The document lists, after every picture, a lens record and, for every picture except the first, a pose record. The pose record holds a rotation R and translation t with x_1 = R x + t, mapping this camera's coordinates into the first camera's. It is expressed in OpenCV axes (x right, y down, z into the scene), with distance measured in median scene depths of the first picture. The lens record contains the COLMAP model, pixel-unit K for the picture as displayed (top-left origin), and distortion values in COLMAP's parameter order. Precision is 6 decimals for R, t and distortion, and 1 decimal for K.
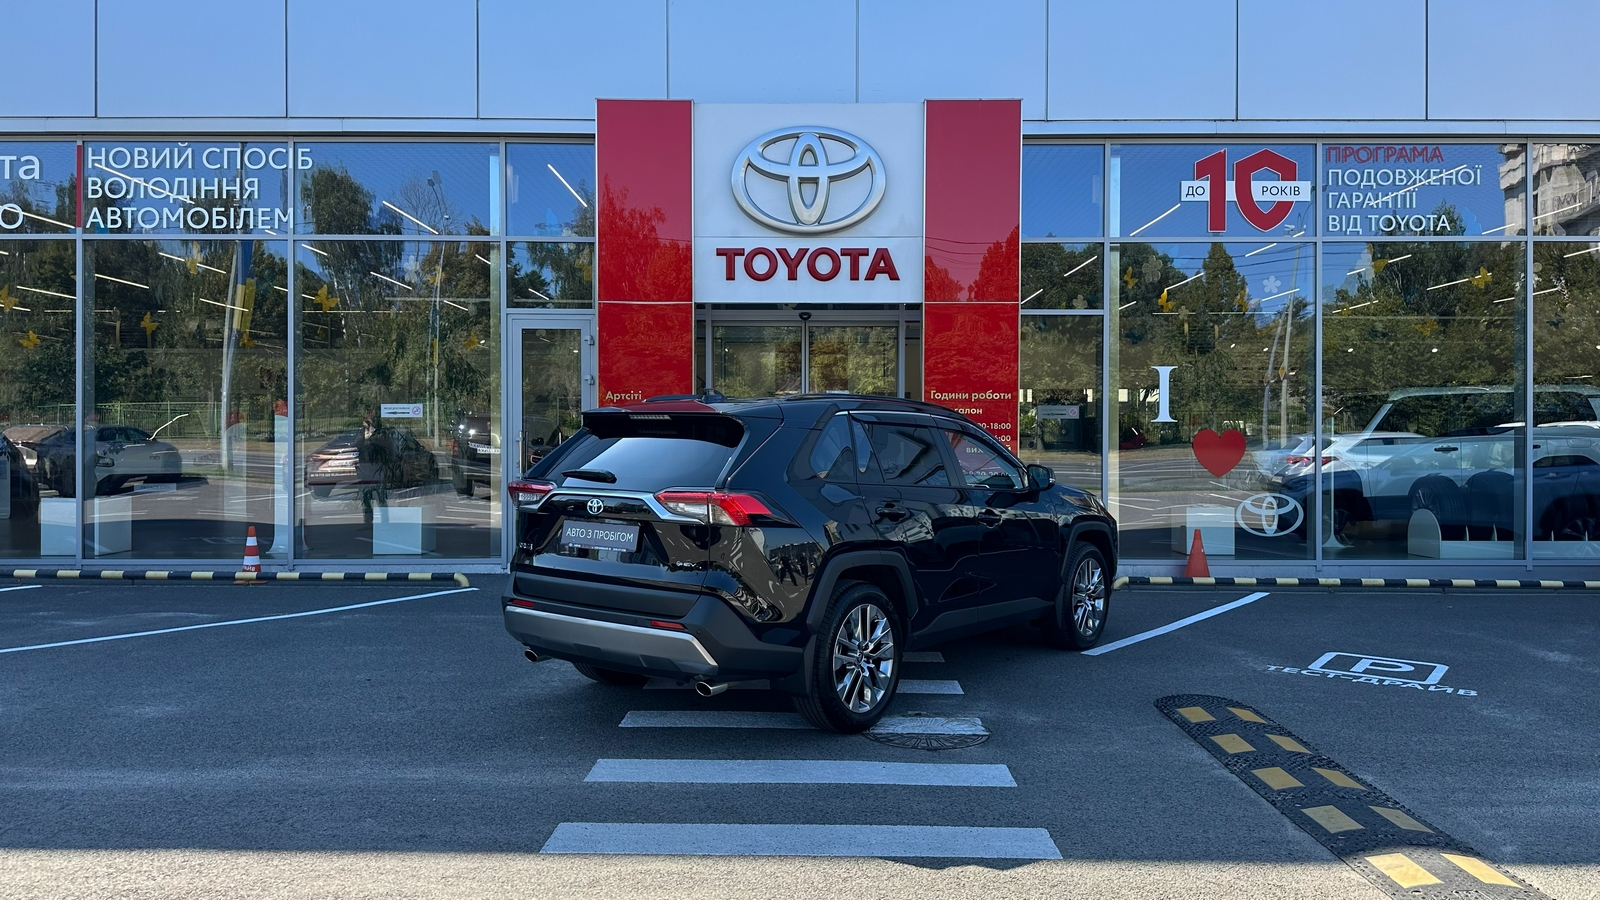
lens RADIAL K [[1109.6, 0, 803.3], [0, 1109.6, 439.3], [0, 0, 1]] dist [0.060692, -0.064239]
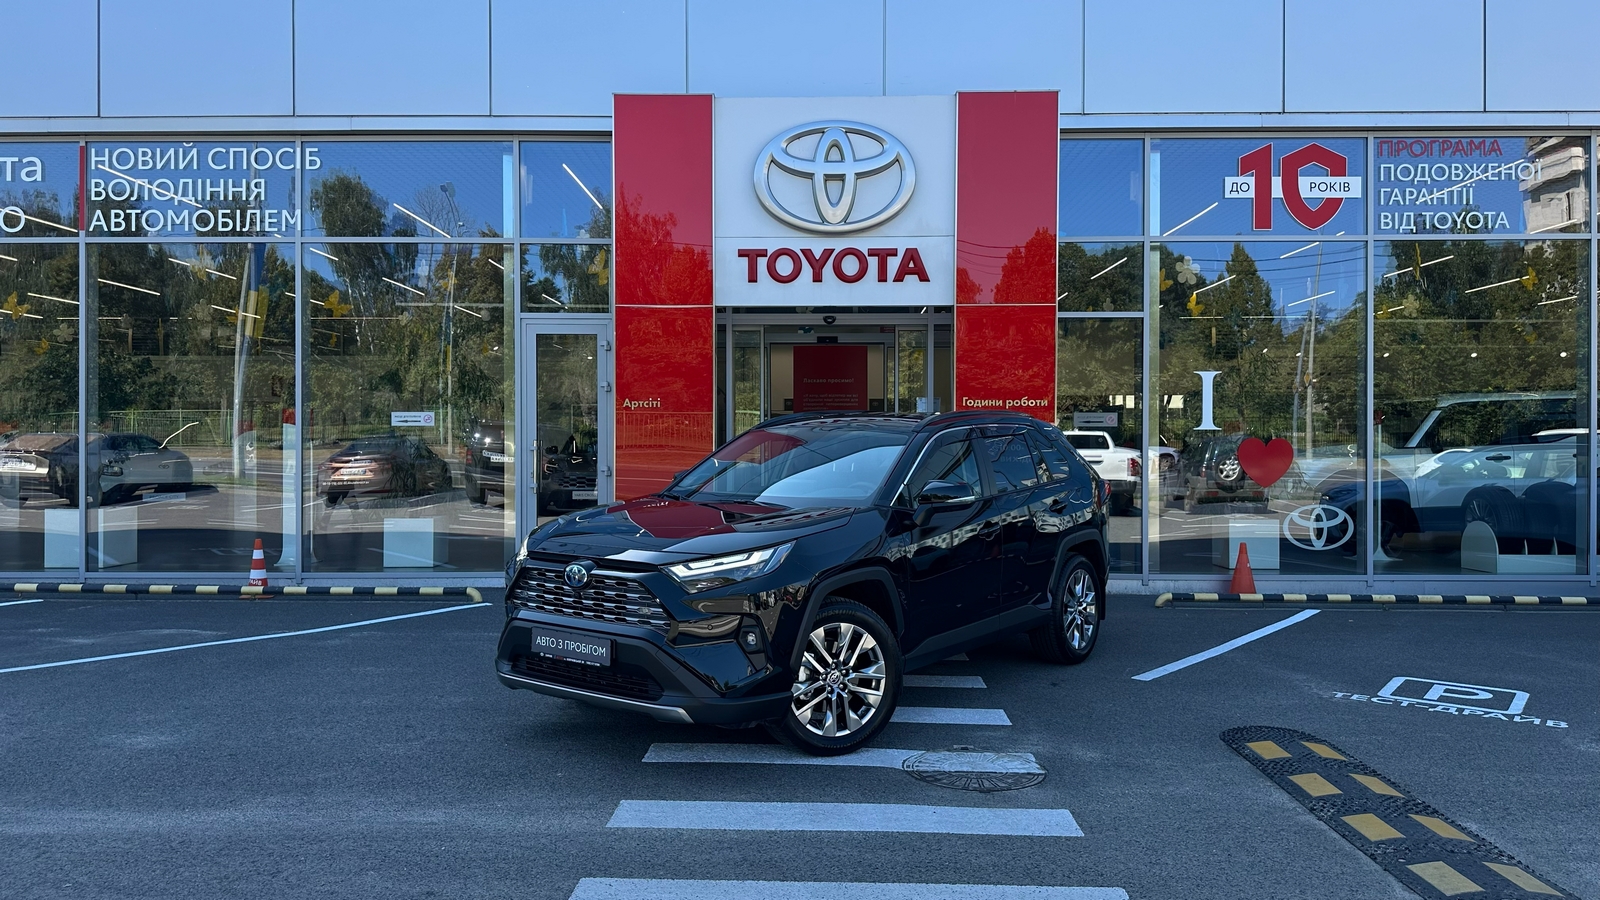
lens RADIAL K [[1106.7, 0, 794.9], [0, 1106.7, 446.0], [0, 0, 1]] dist [0.054244, -0.054123]
pose [[0.999859, -0.000643, -0.016788, -0.012496], [0.000647, 1.000000, 0.000247, -0.002300], [0.016788, -0.000258, 0.999859, 0.043599]]
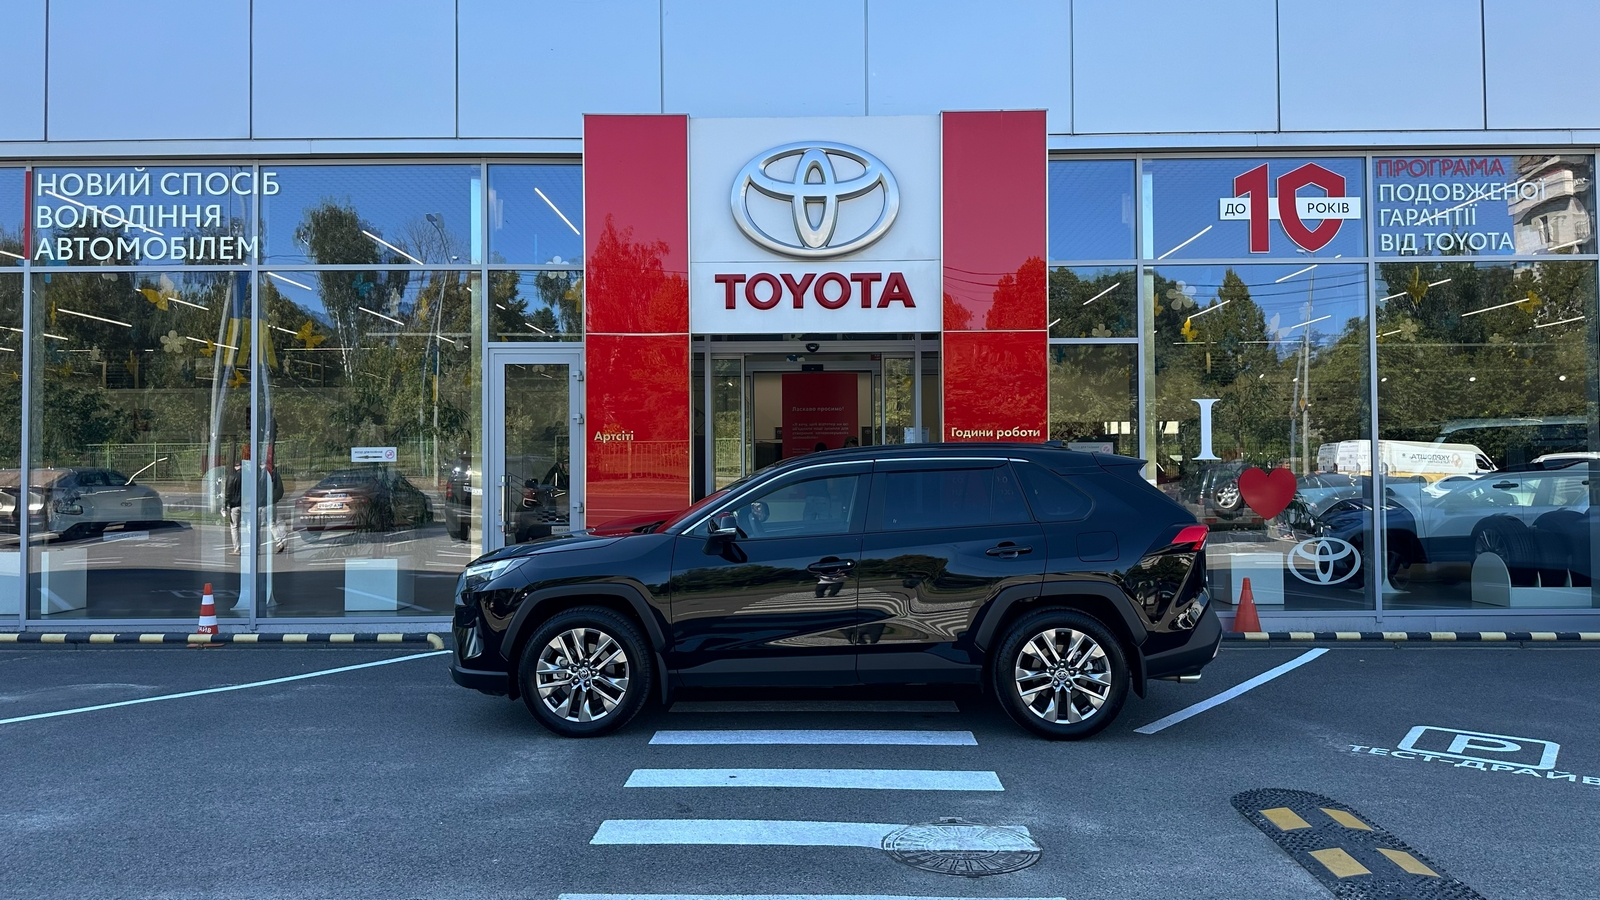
lens RADIAL K [[1100.6, 0, 806.1], [0, 1100.6, 439.2], [0, 0, 1]] dist [0.051725, -0.047406]
pose [[0.999952, -0.008415, -0.005114, 0.000451], [0.008260, 0.999527, -0.029611, -0.008427], [0.005361, 0.029567, 0.999548, 0.092344]]
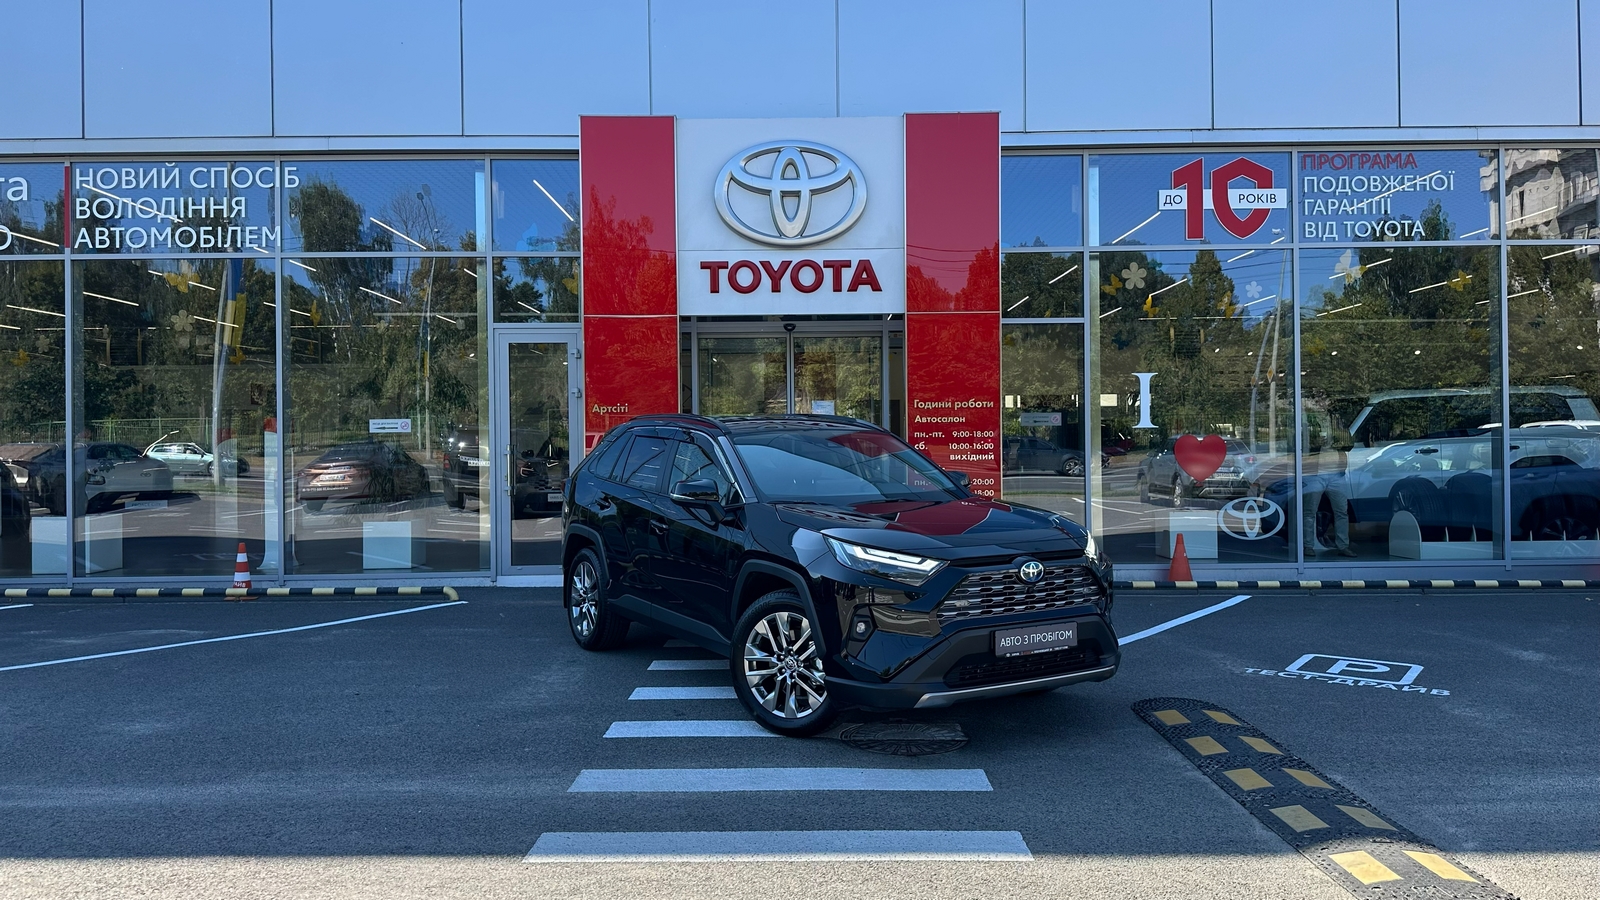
lens RADIAL K [[1109.6, 0, 803.3], [0, 1109.6, 439.3], [0, 0, 1]] dist [0.060692, -0.064239]
pose [[0.999913, -0.012176, 0.005020, 0.007905], [0.012208, 0.999905, -0.006451, -0.002504], [-0.004941, 0.006512, 0.999967, -0.009512]]
